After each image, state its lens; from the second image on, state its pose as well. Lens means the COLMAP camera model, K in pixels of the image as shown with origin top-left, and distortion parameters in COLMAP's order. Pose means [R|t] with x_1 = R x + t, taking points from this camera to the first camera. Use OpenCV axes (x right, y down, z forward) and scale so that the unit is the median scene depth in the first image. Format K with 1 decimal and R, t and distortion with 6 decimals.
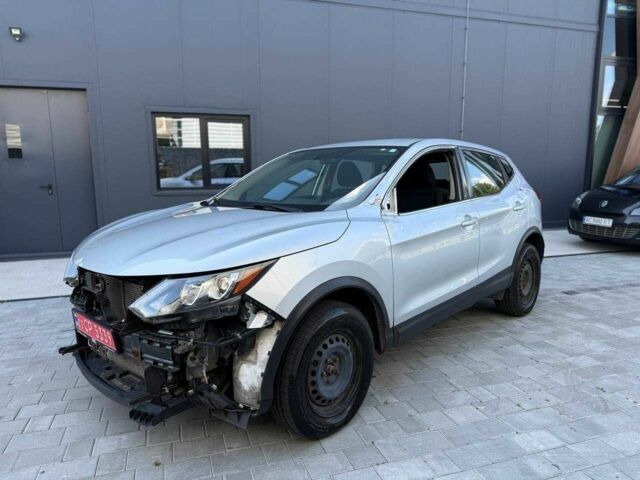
lens RADIAL K [[455.7, 0, 319.9], [0, 455.7, 240.0], [0, 0, 1]] dist [0.000287, -0.000732]
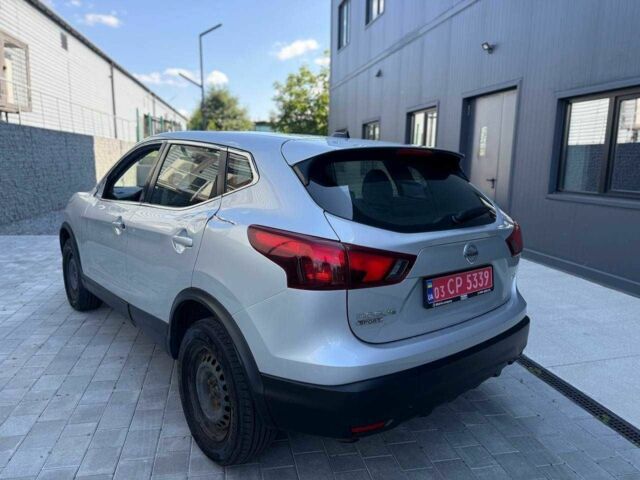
lens RADIAL K [[455.7, 0, 319.7], [0, 455.7, 239.4], [0, 0, 1]] dist [0.000287, -0.000732]
pose [[-0.109145, 0.182197, -0.977186, 0.772897], [-0.171901, 0.964788, 0.199085, -0.173412], [0.979049, 0.189709, -0.073982, 0.954723]]
